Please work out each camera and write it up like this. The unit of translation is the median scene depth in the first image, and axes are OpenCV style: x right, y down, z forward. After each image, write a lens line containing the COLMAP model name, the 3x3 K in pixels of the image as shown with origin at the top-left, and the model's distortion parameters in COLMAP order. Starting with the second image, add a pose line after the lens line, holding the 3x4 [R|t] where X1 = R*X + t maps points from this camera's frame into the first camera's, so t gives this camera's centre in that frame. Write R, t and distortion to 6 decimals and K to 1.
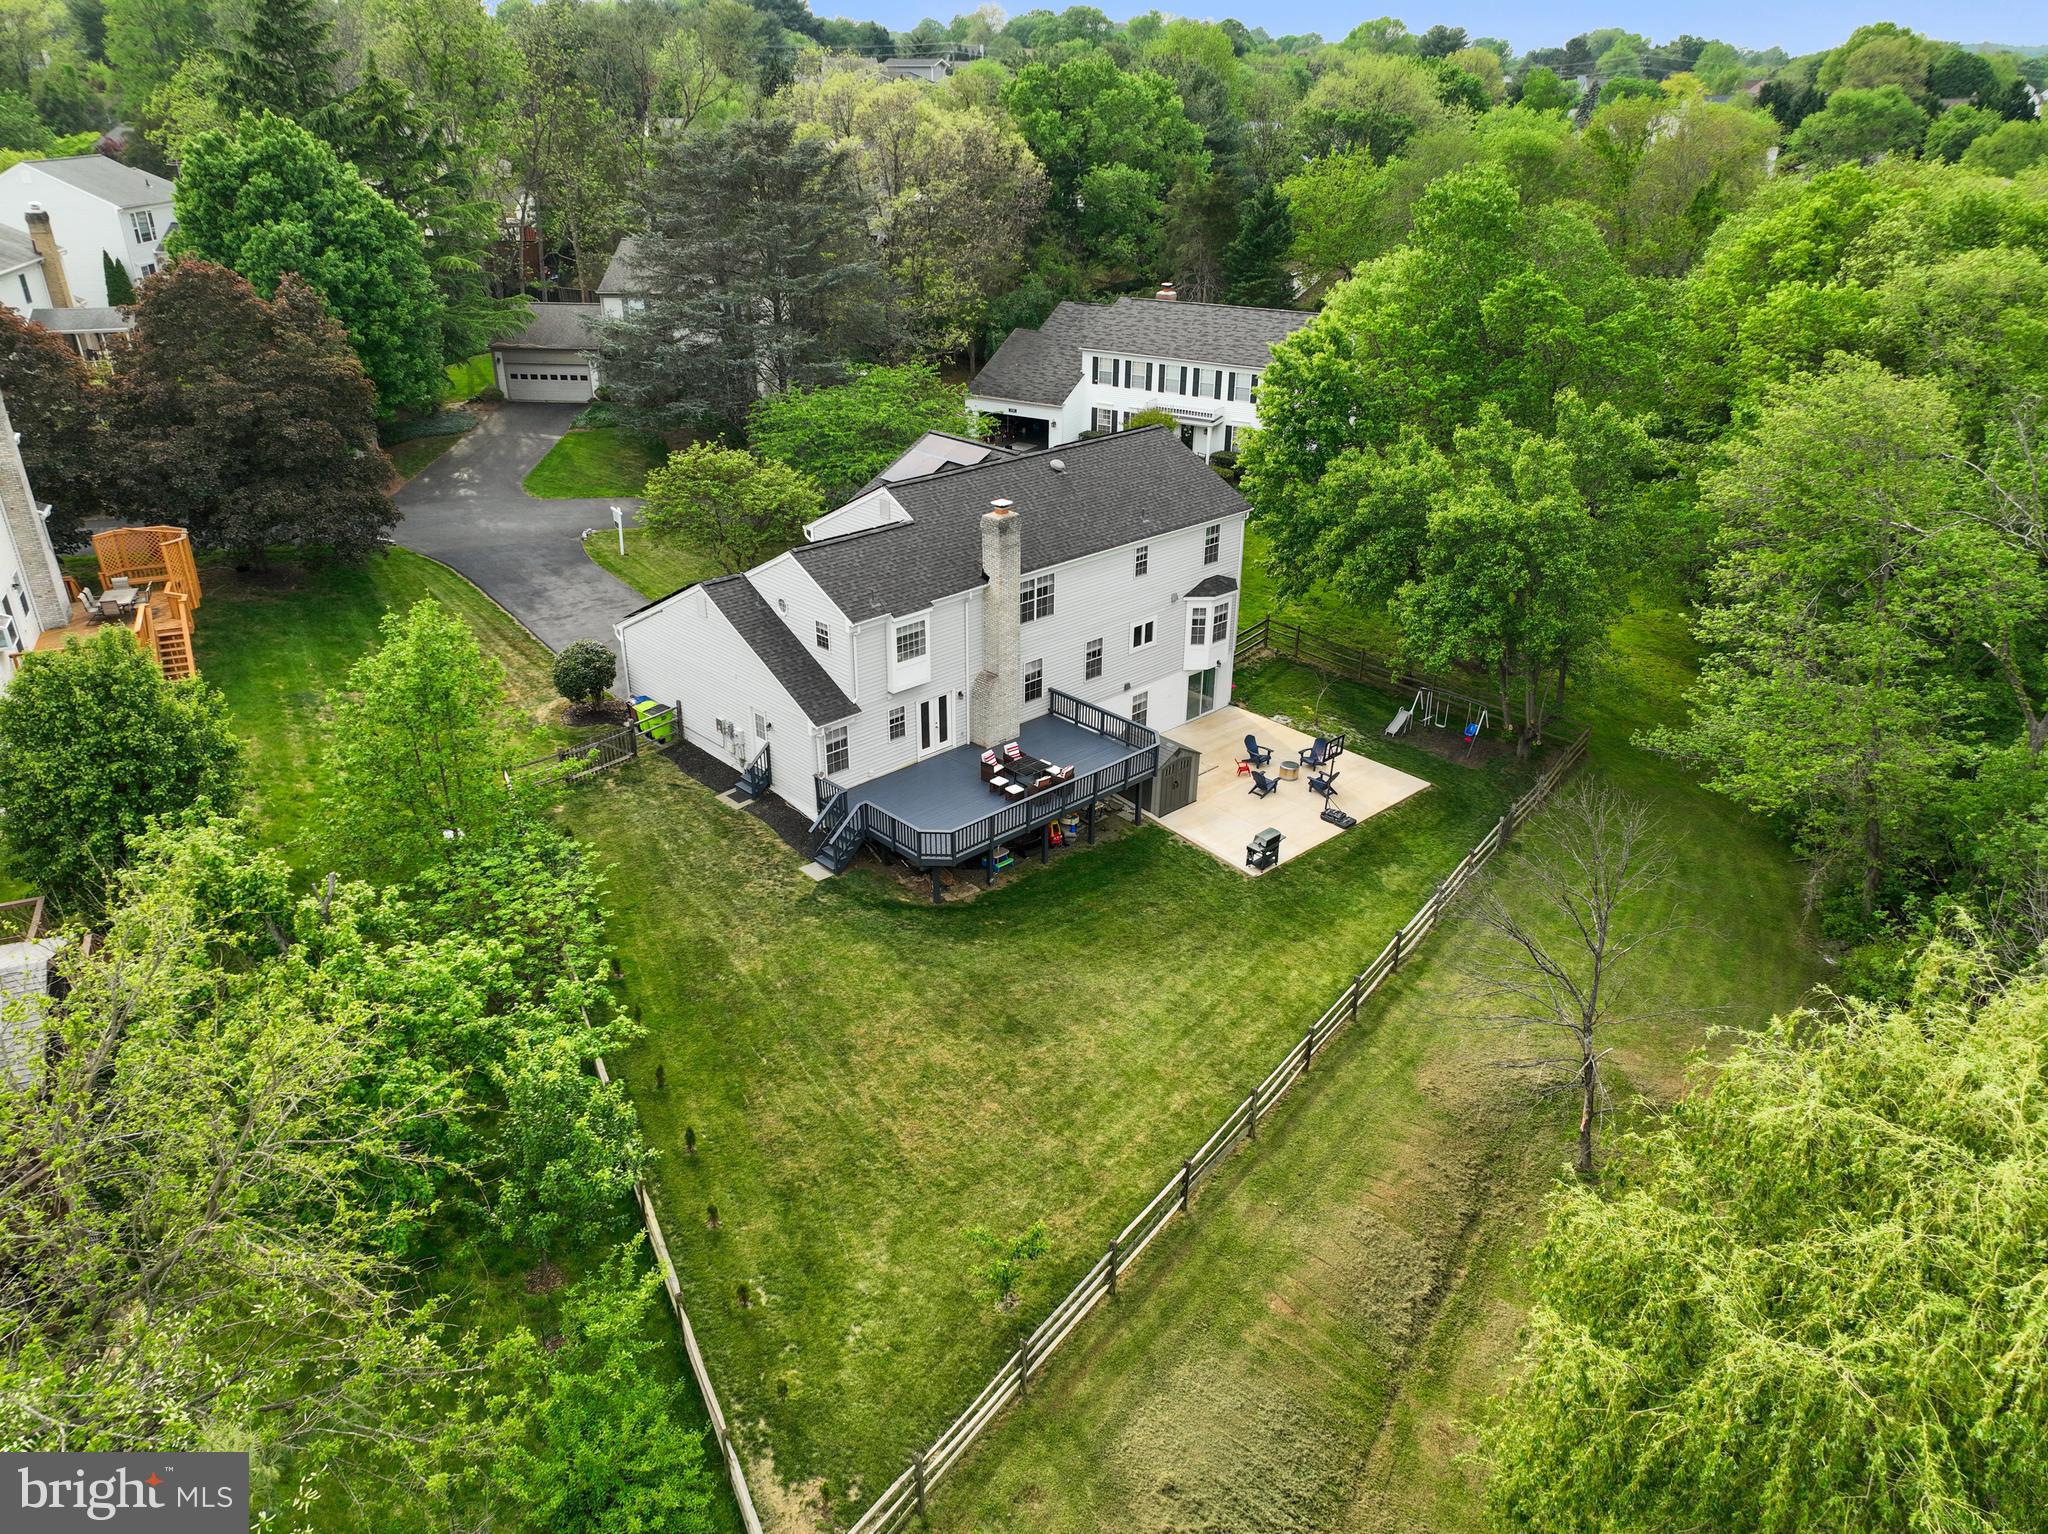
lens RADIAL K [[1412.8, 0, 1048.8], [0, 1412.8, 765.4], [0, 0, 1]] dist [0.006363, 0.003536]
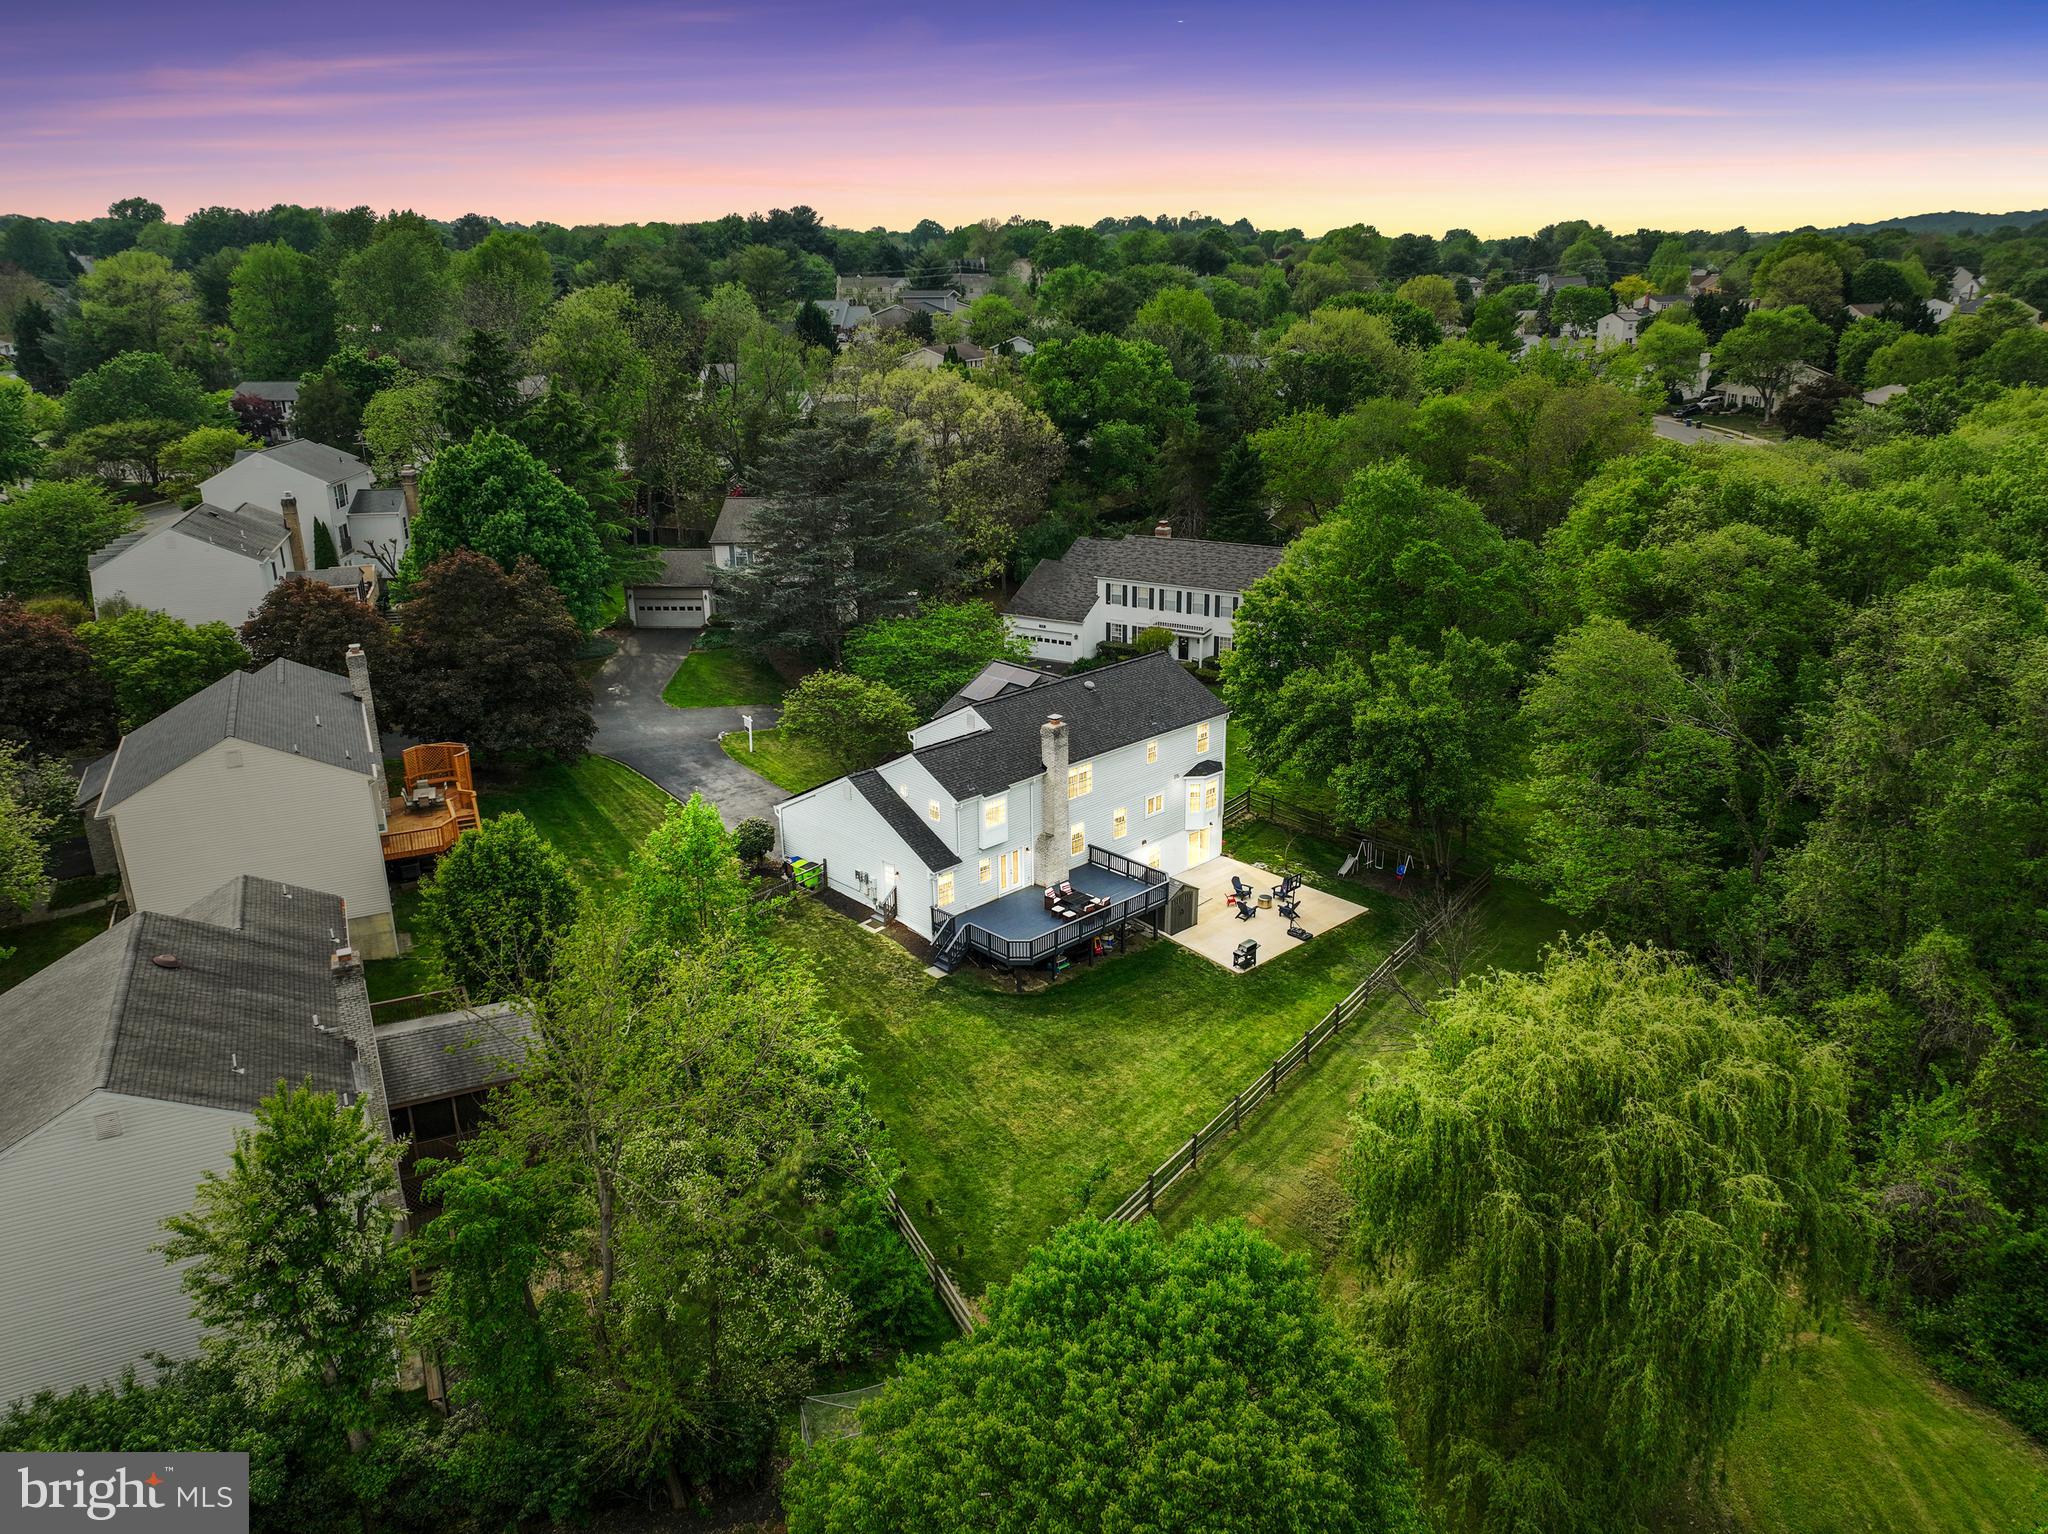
lens RADIAL K [[1423.2, 0, 1014.6], [0, 1423.2, 779.3], [0, 0, 1]] dist [0.001996, 0.005244]
pose [[0.999401, -0.021665, -0.026995, -0.033476], [0.018607, 0.993890, -0.108793, 0.032661], [0.029187, 0.108226, 0.993698, -0.403974]]
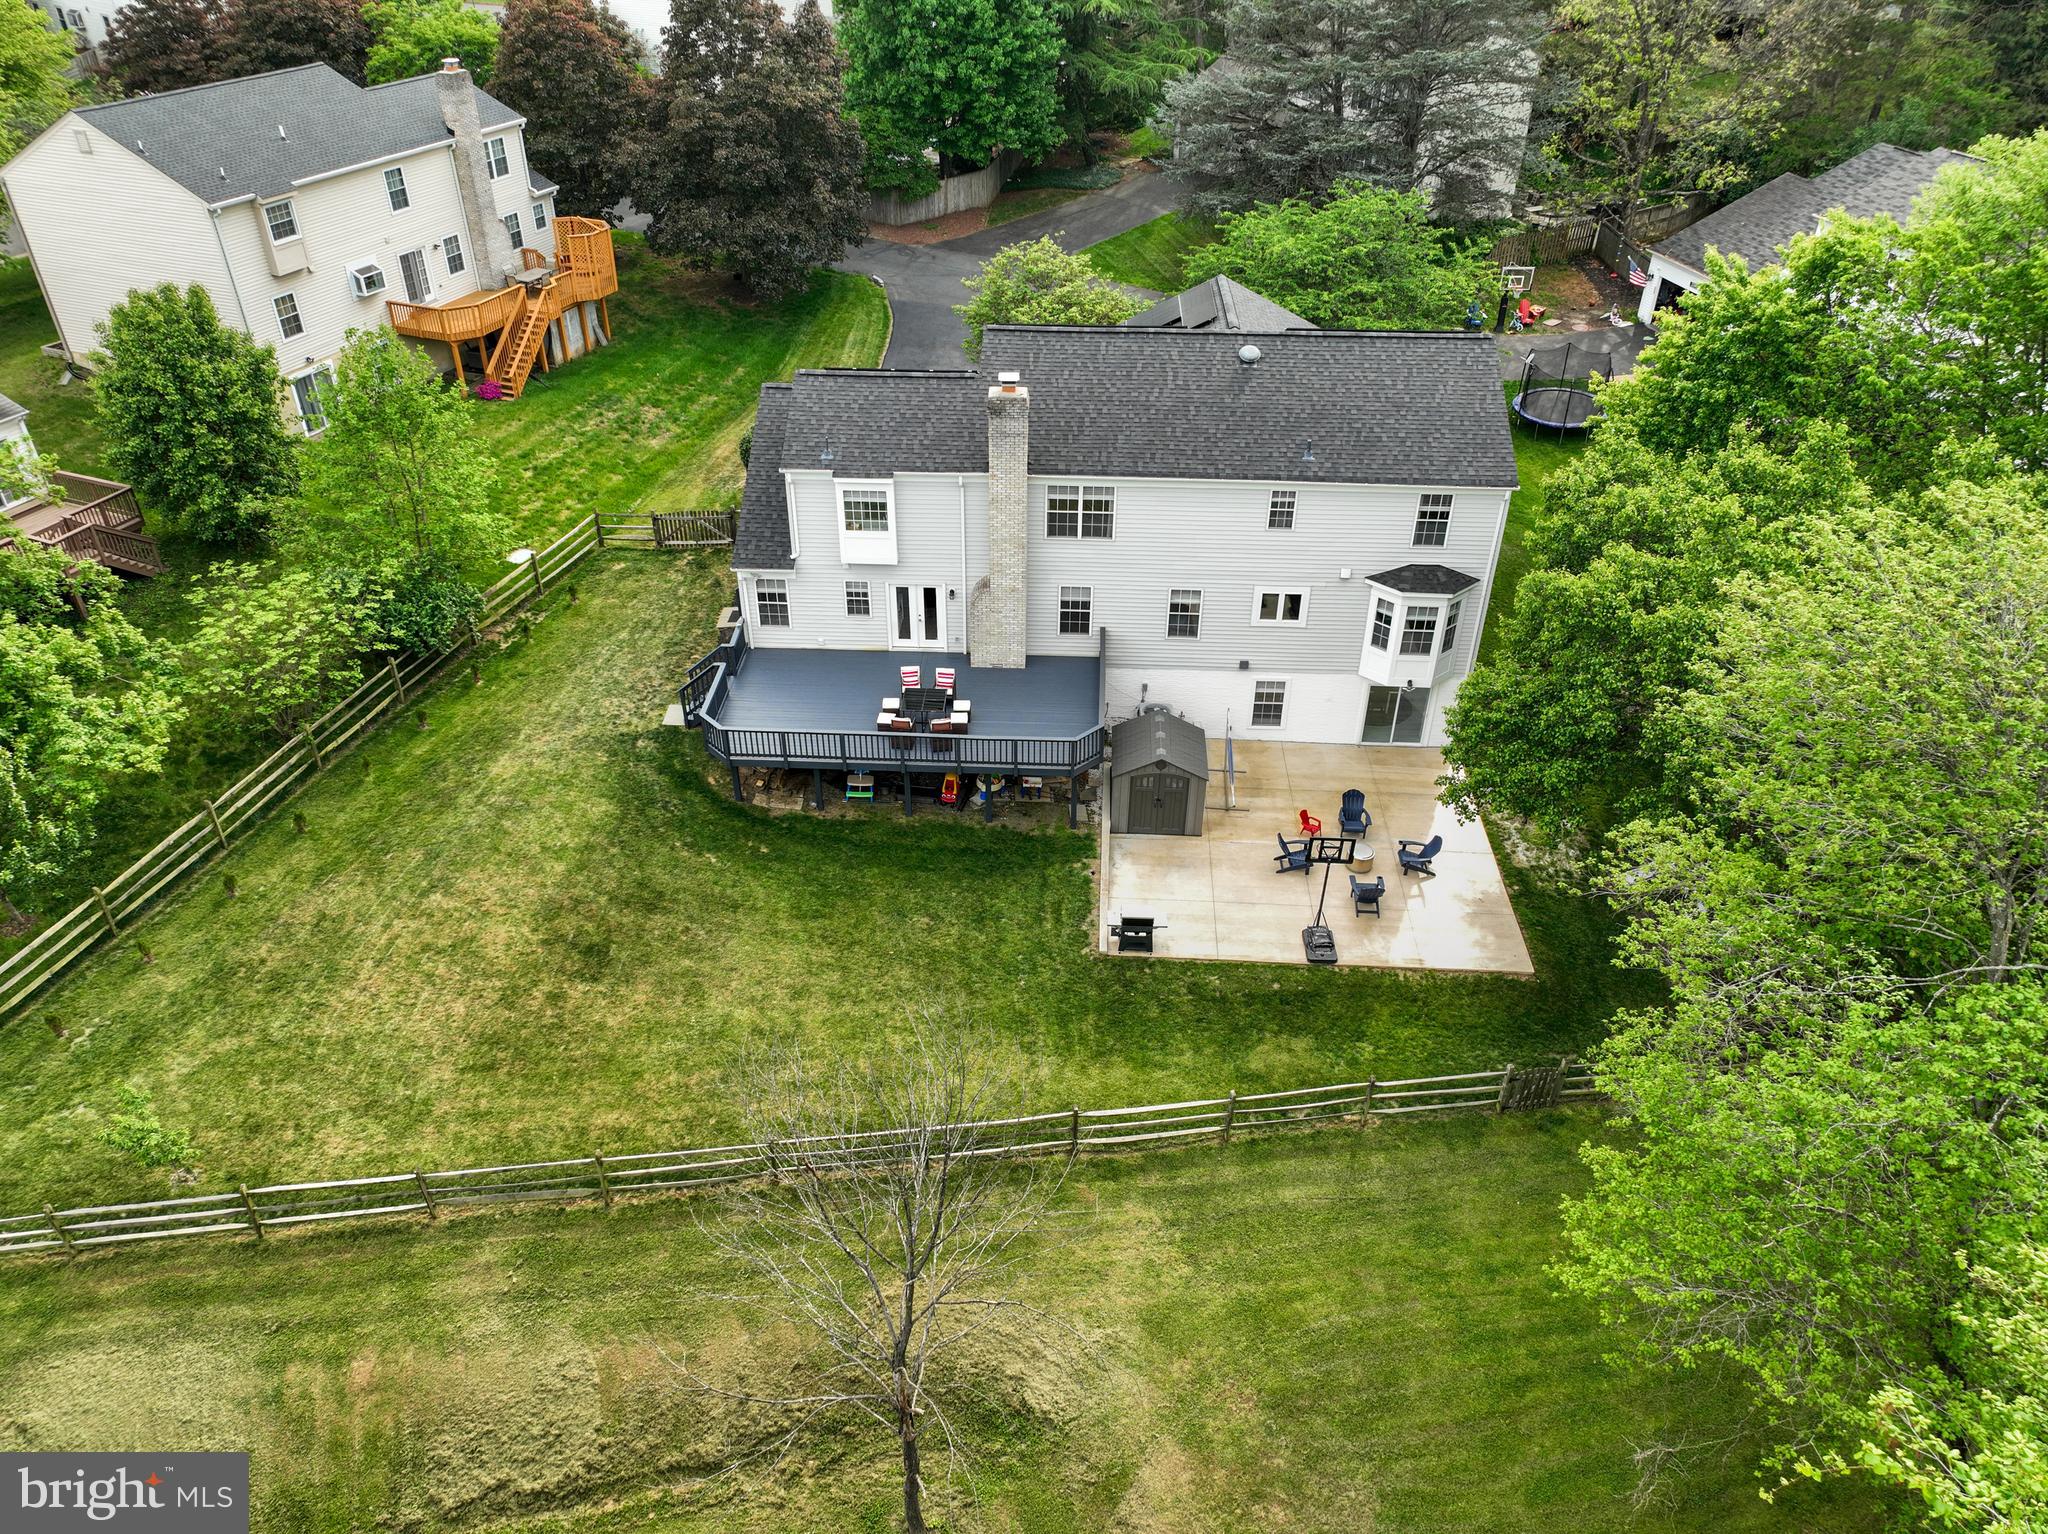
lens RADIAL K [[1430.8, 0, 1019.8], [0, 1430.8, 773.9], [0, 0, 1]] dist [0.002568, 0.002596]
pose [[0.698378, 0.409073, -0.587306, 0.476484], [-0.317345, 0.912482, 0.258204, -0.173332], [0.641530, 0.006054, 0.767074, 0.356496]]
